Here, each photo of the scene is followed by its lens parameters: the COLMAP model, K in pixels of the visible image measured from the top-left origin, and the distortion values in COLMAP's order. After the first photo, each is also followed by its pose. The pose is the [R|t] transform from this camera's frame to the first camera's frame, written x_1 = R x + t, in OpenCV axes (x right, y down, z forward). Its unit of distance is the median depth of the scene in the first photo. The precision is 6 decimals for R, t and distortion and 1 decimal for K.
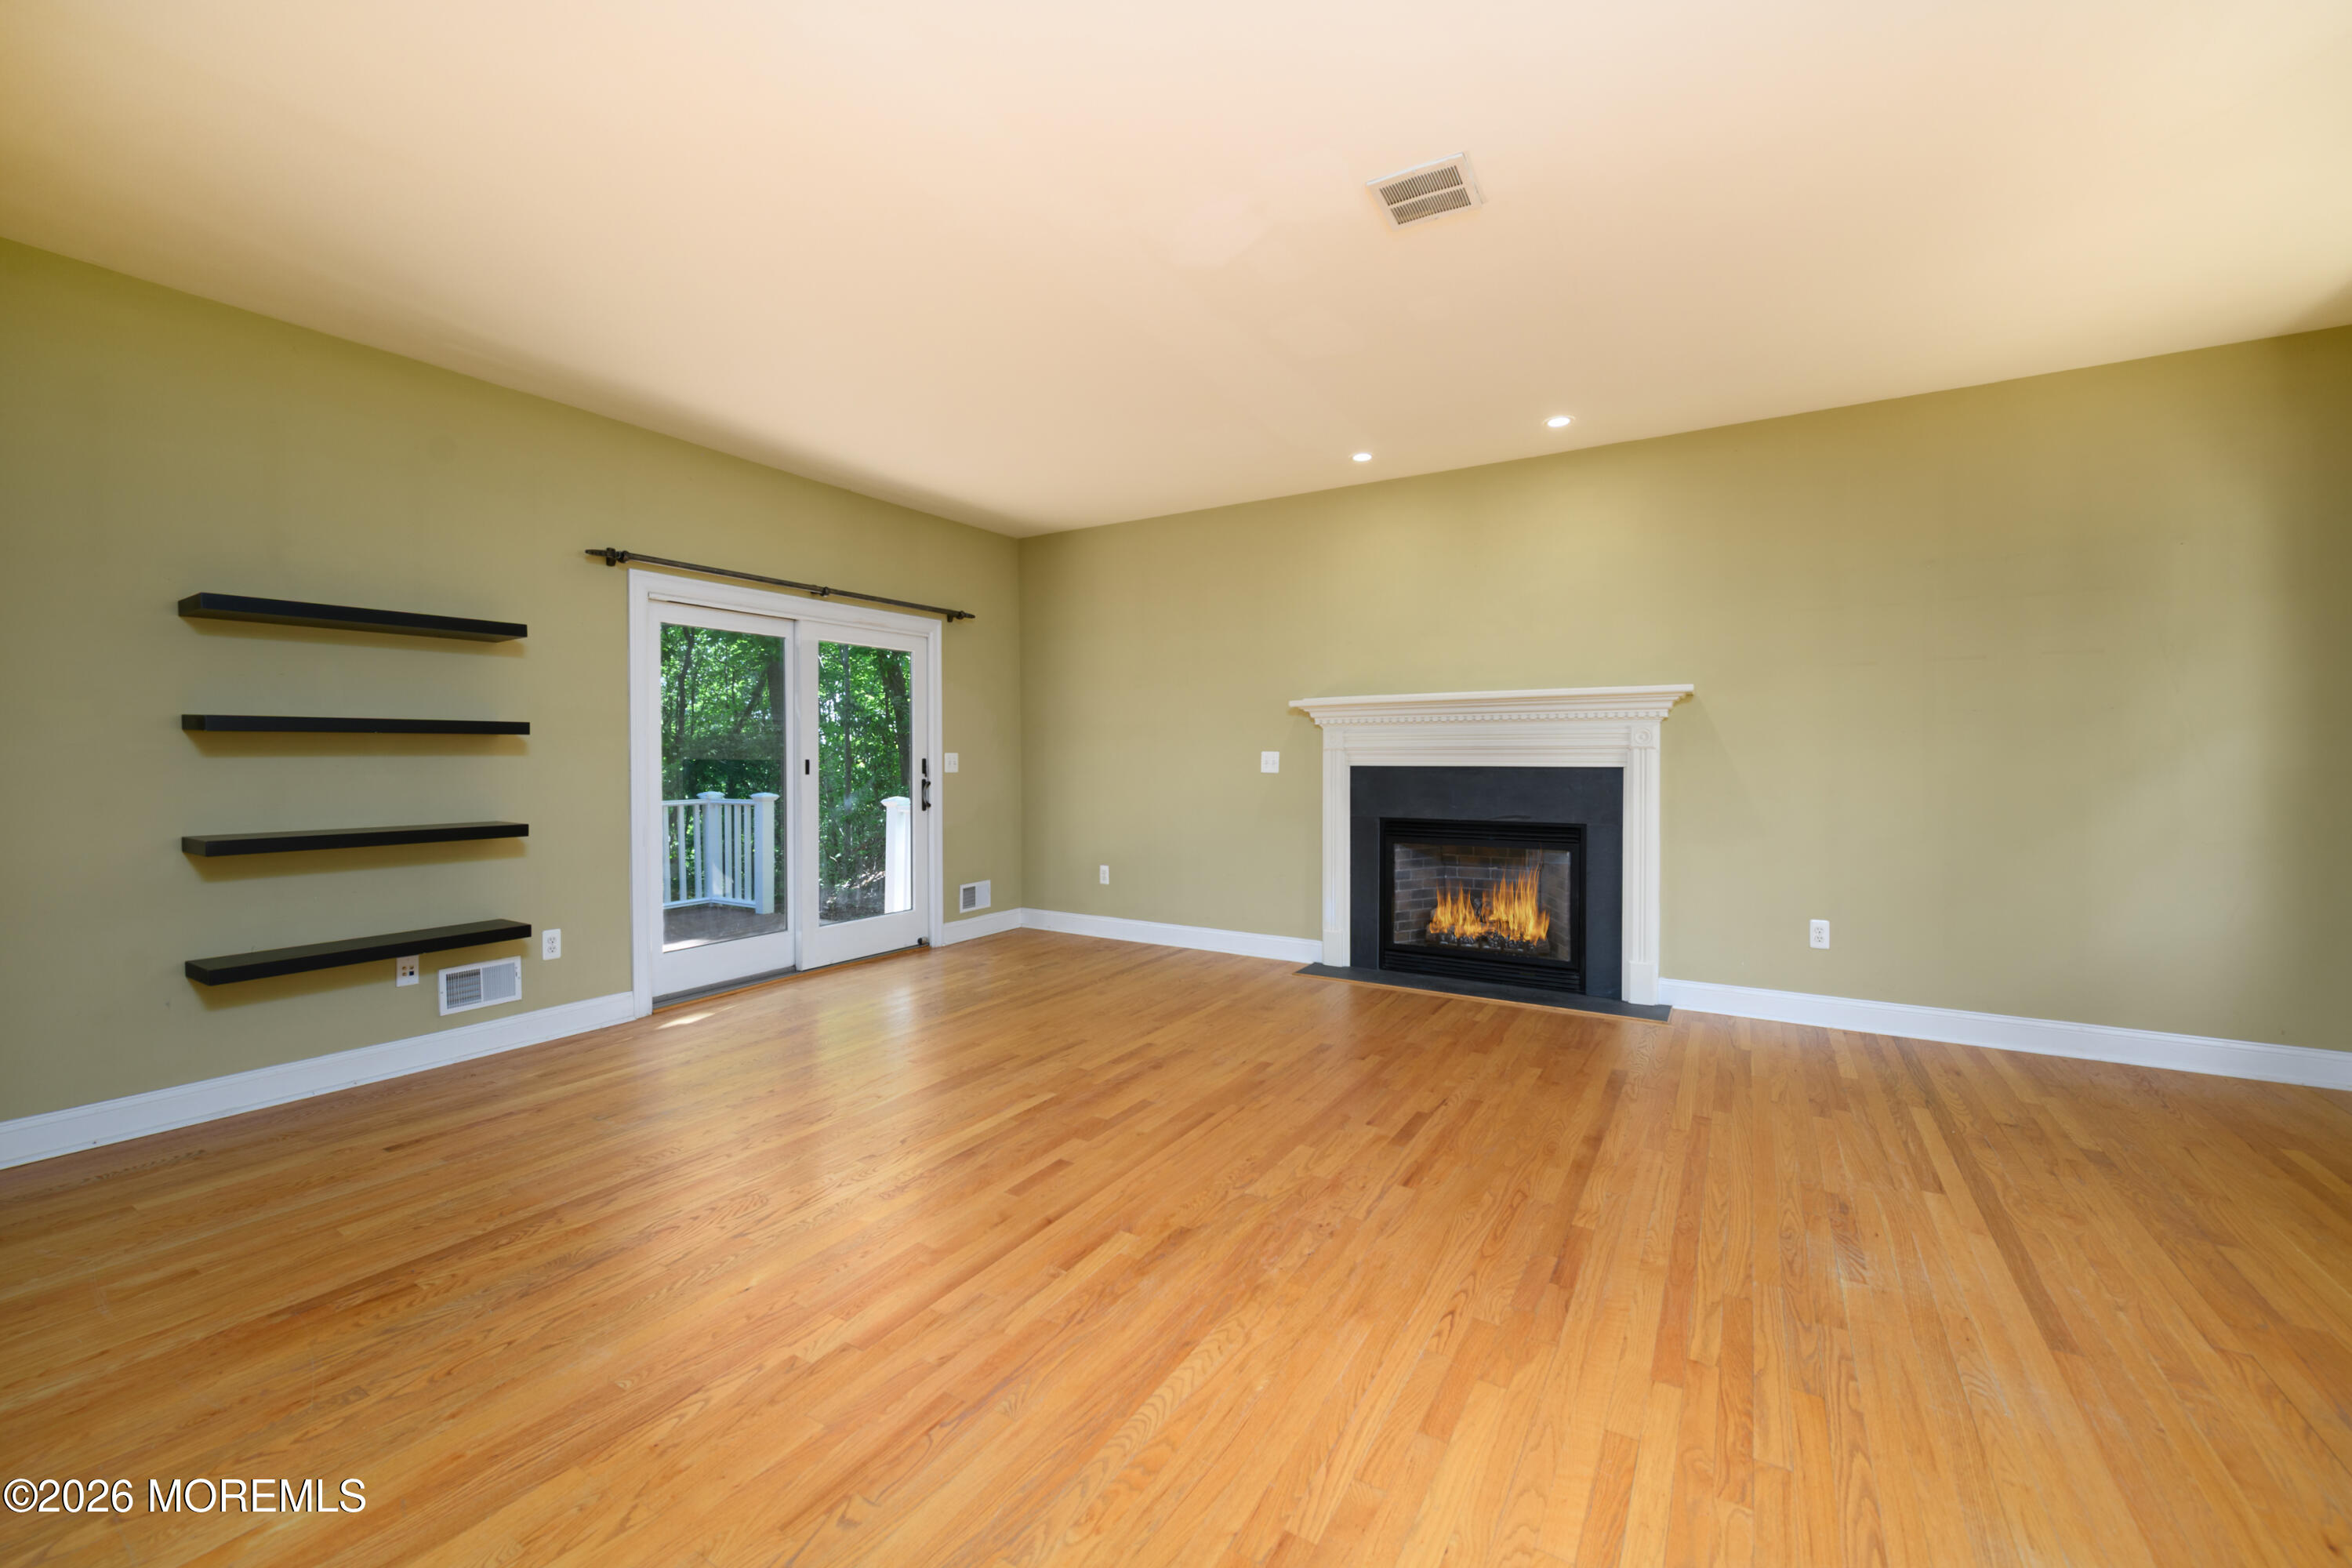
lens RADIAL K [[929.7, 0, 1173.6], [0, 929.7, 782.3], [0, 0, 1]] dist [0.001989, -0.002940]
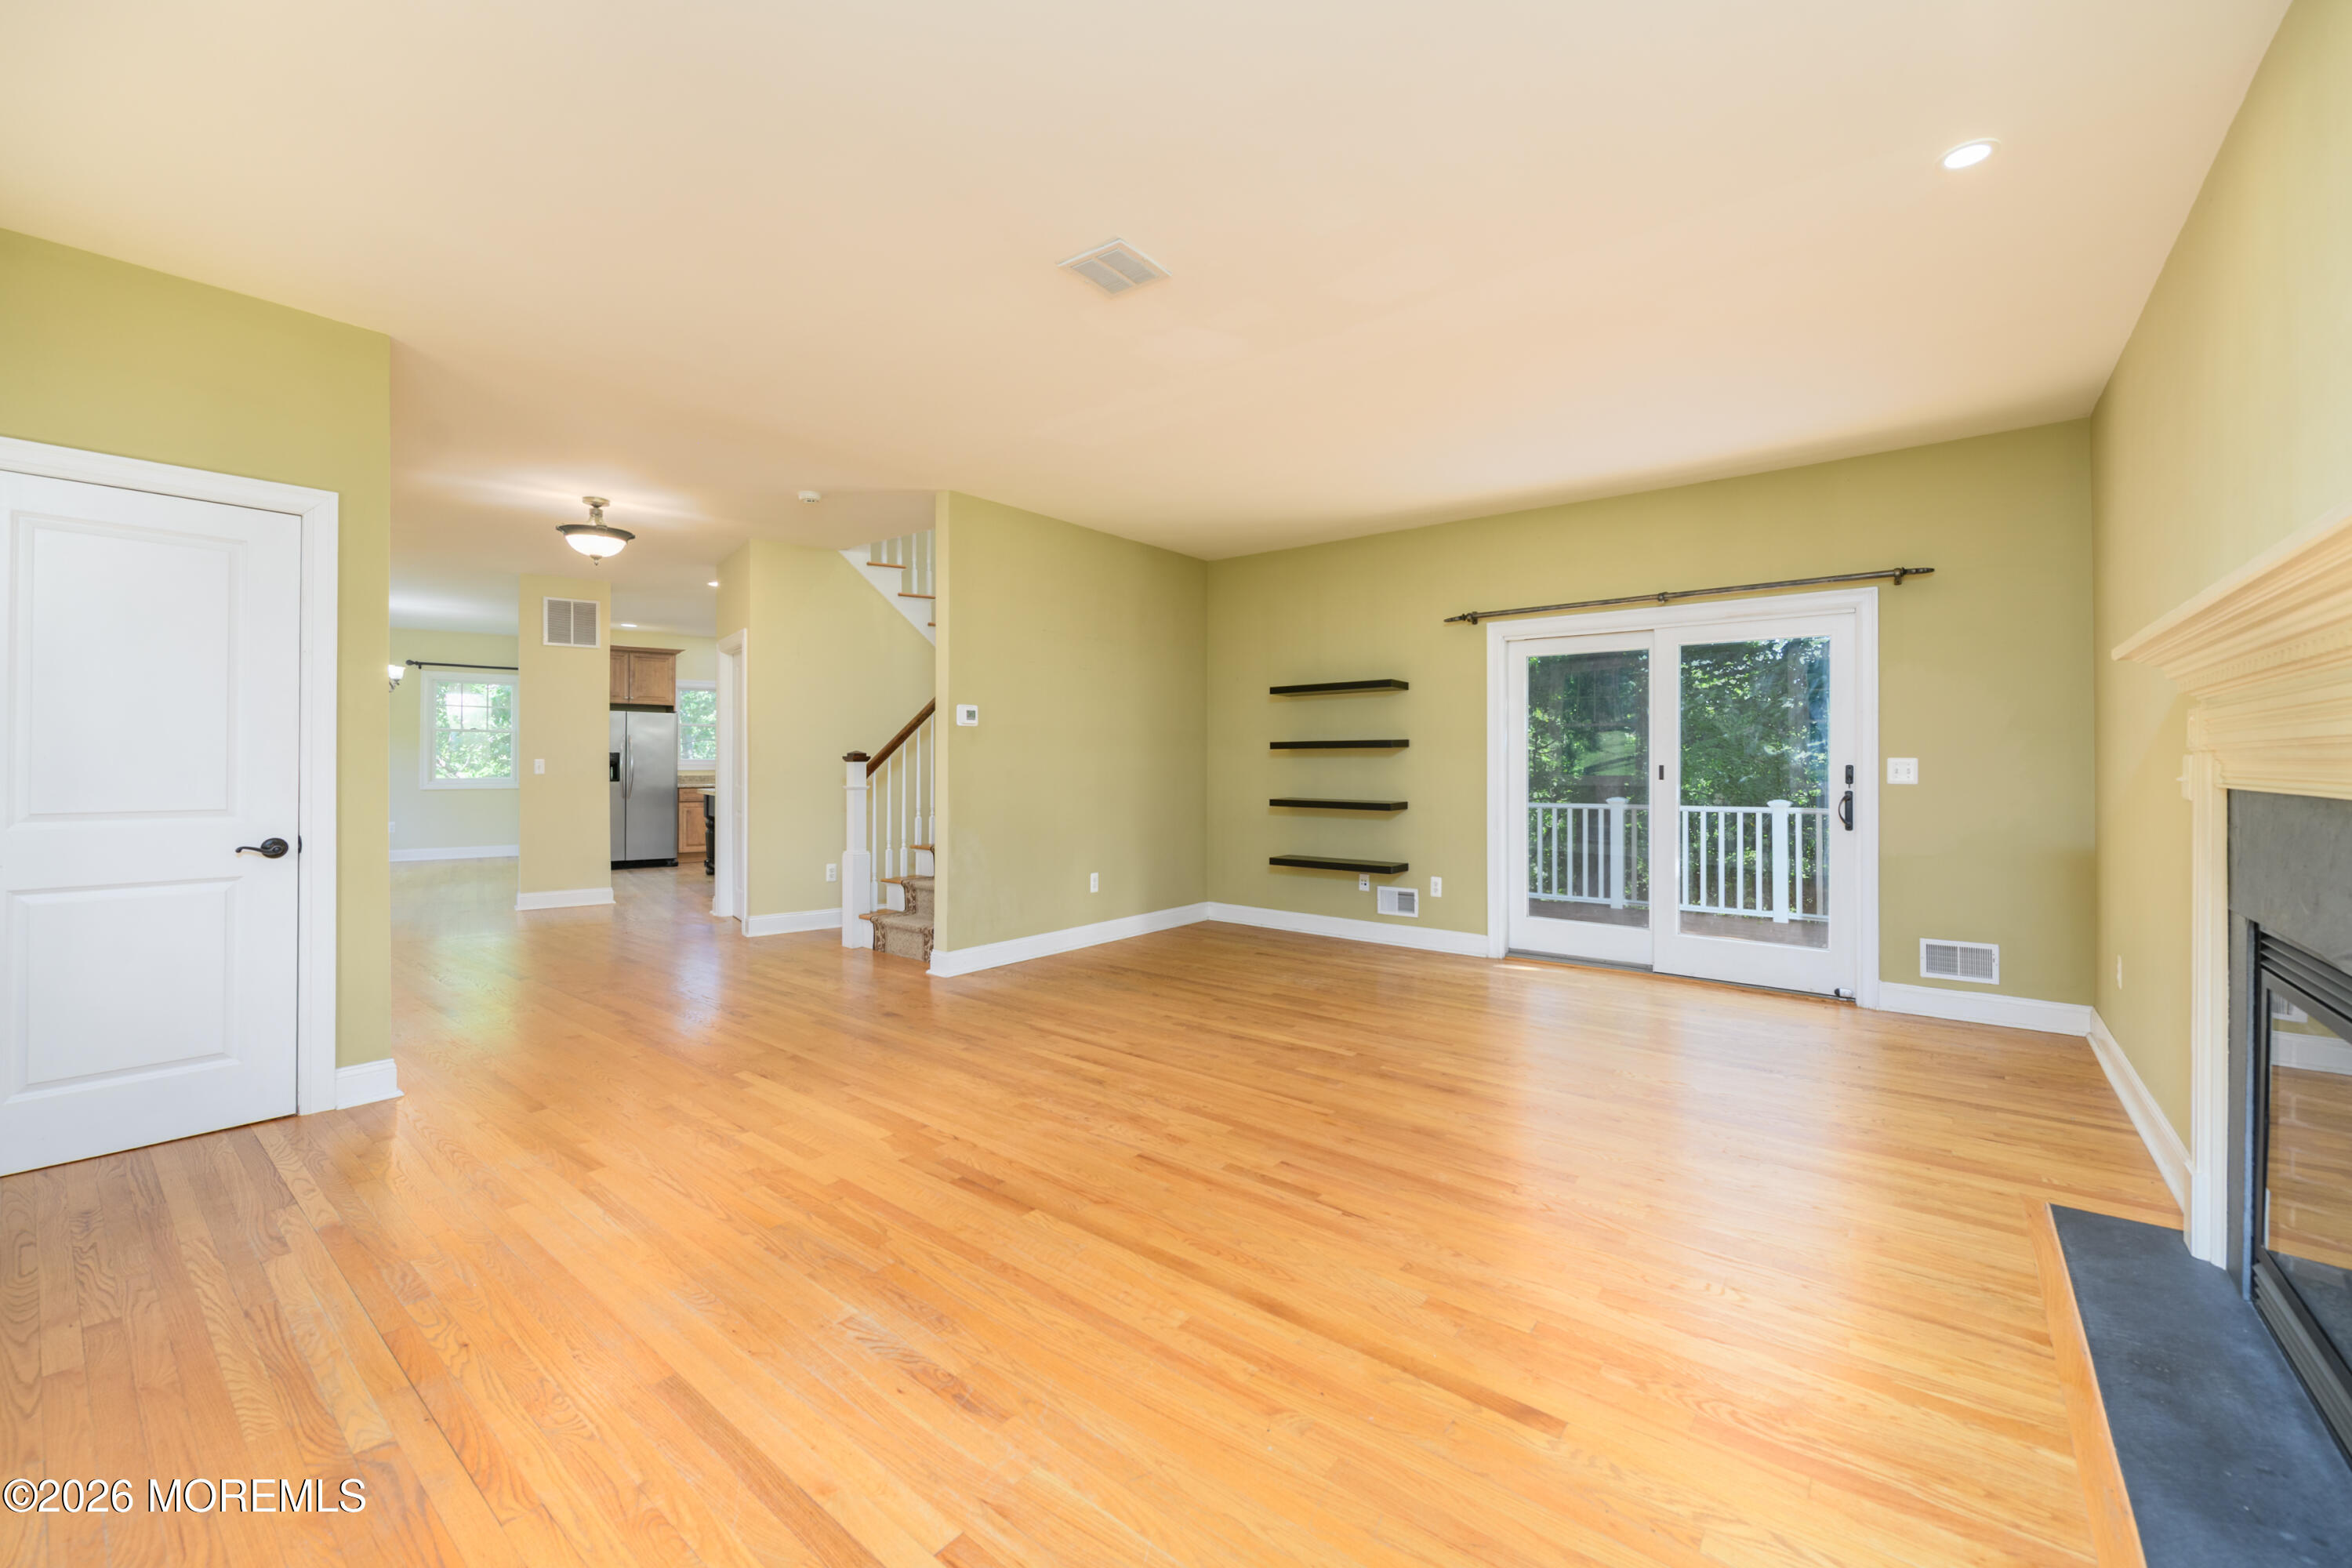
lens RADIAL K [[929.7, 0, 1173.6], [0, 929.7, 782.3], [0, 0, 1]] dist [0.001989, -0.002940]
pose [[-0.124338, 0.024617, -0.991934, 0.800869], [-0.030536, 0.999124, 0.028624, -0.021932], [0.991770, 0.033849, -0.123477, 0.706919]]
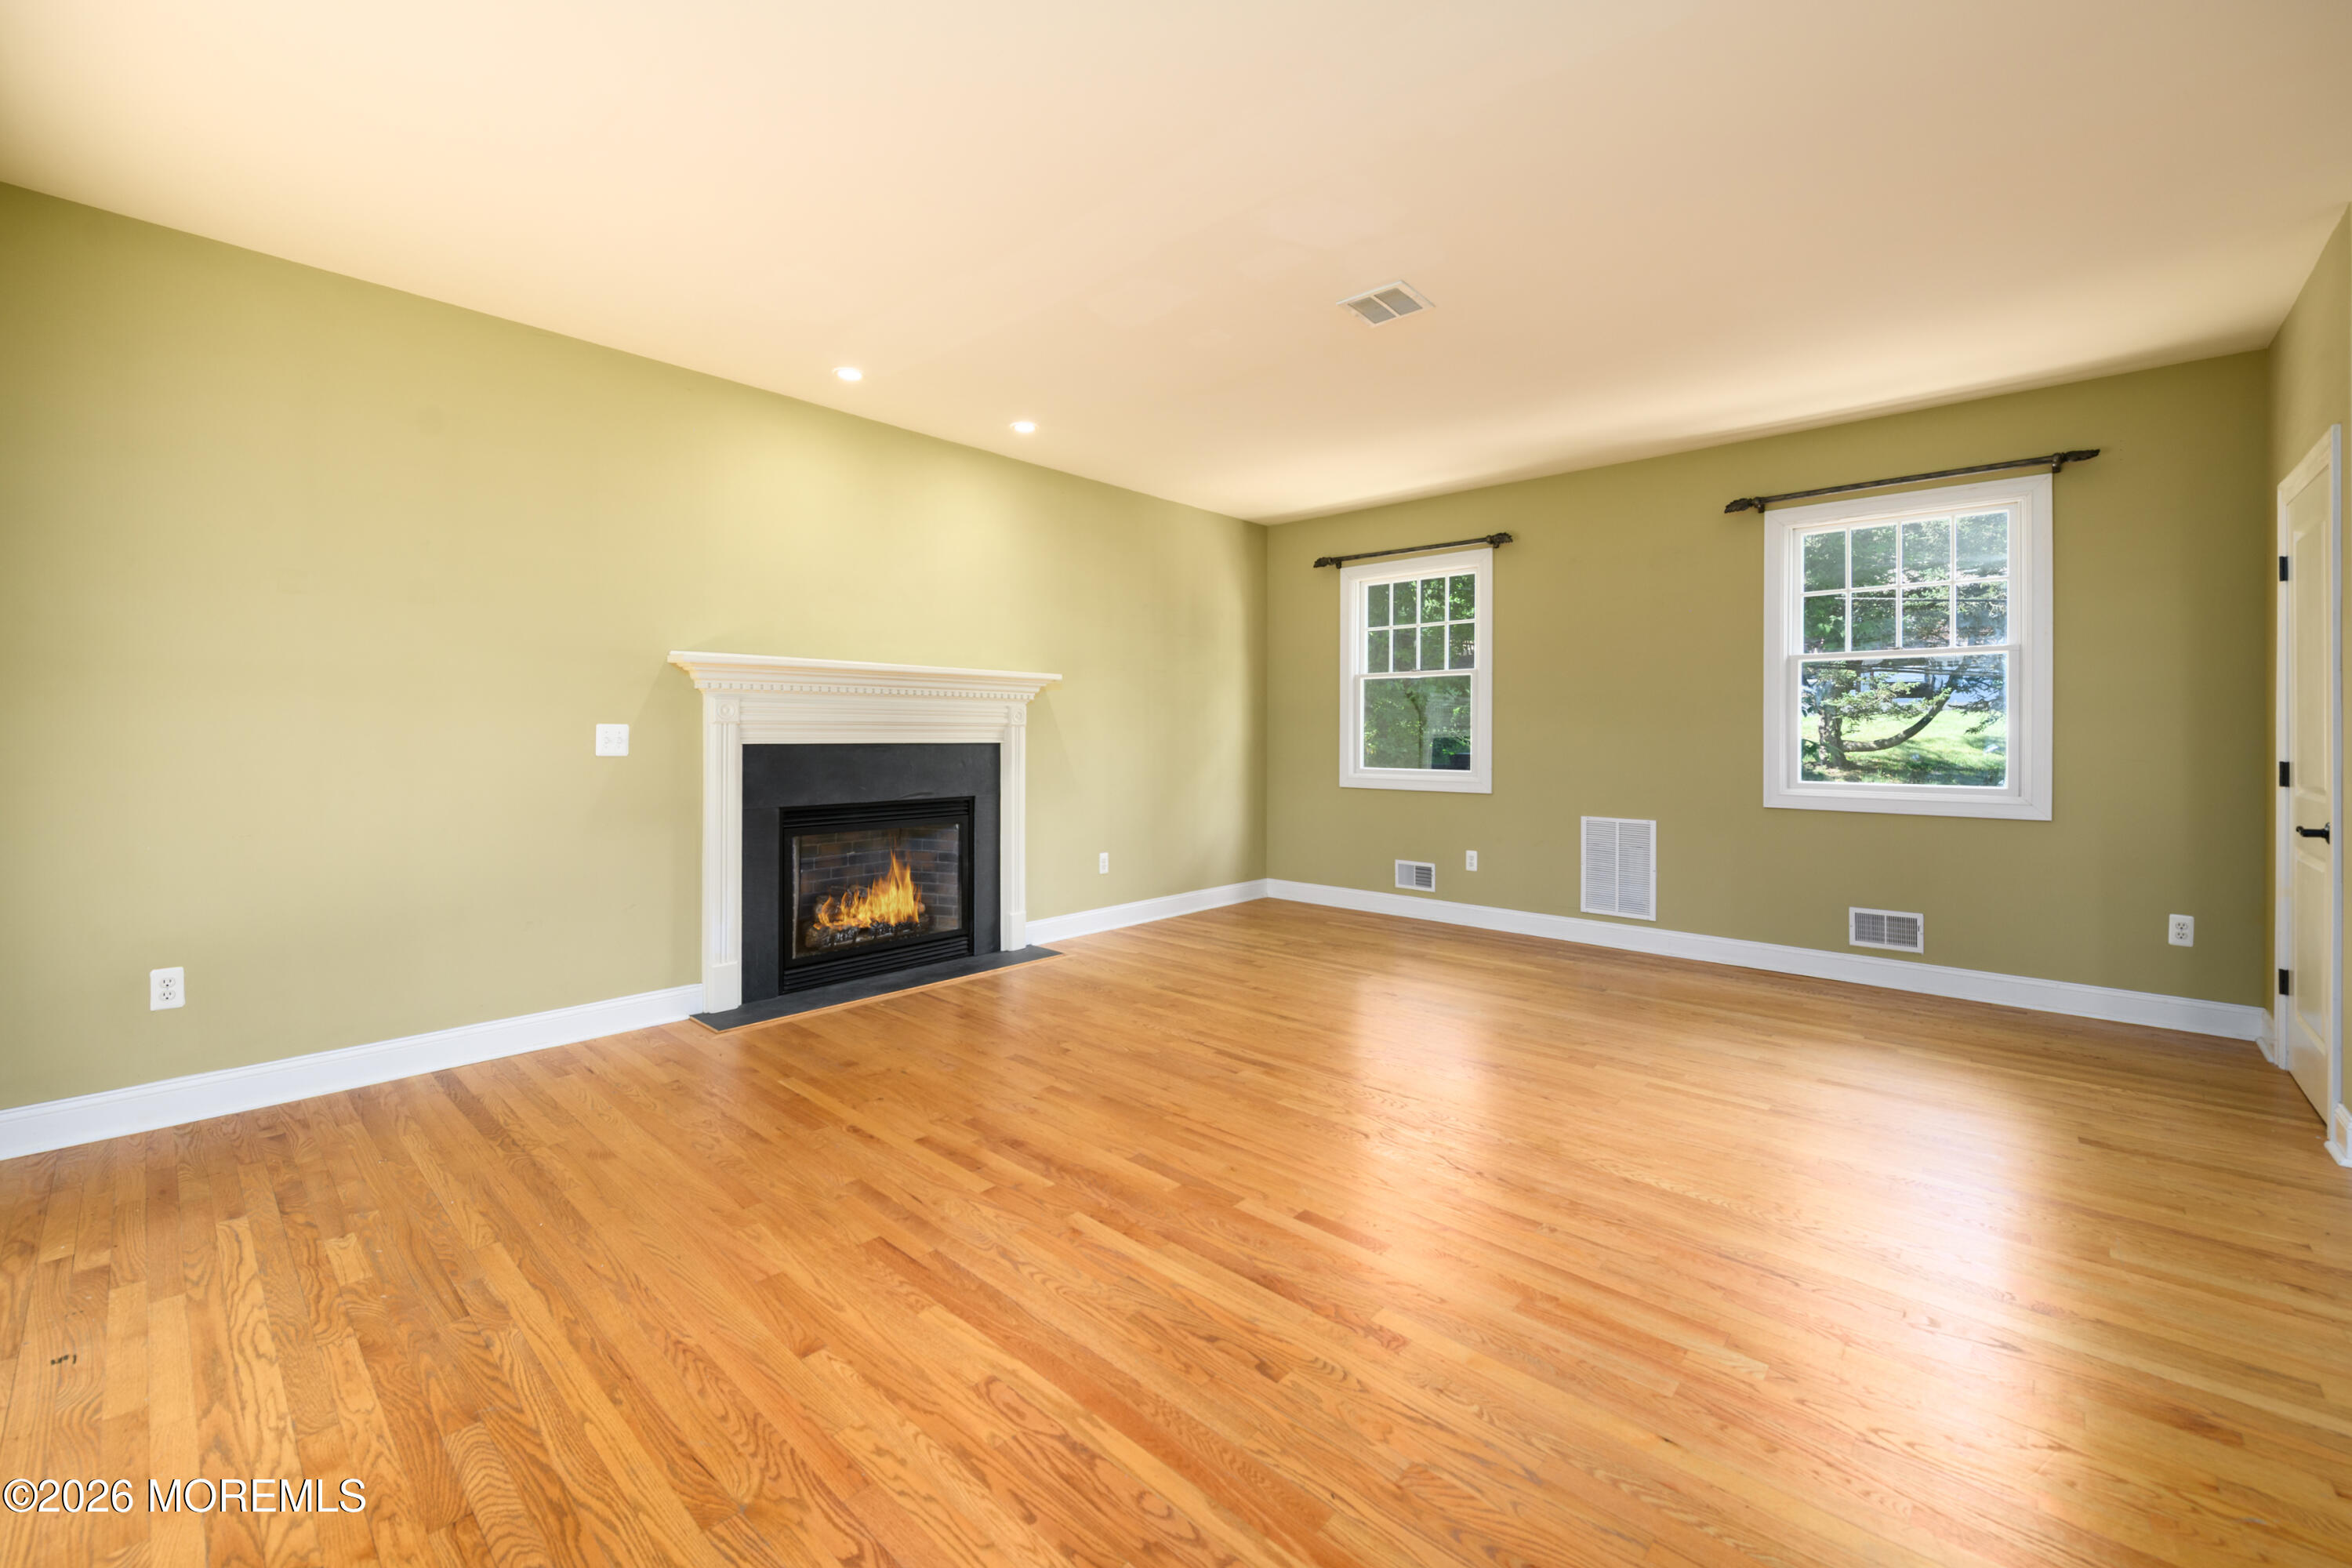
lens RADIAL K [[954.1, 0, 1174.5], [0, 954.1, 721.8], [0, 0, 1]] dist [0.001588, -0.000079]
pose [[0.183907, 0.014360, 0.982839, -0.640018], [0.024726, 0.999509, -0.019231, -0.014494], [-0.982633, 0.027839, 0.183461, 0.608340]]
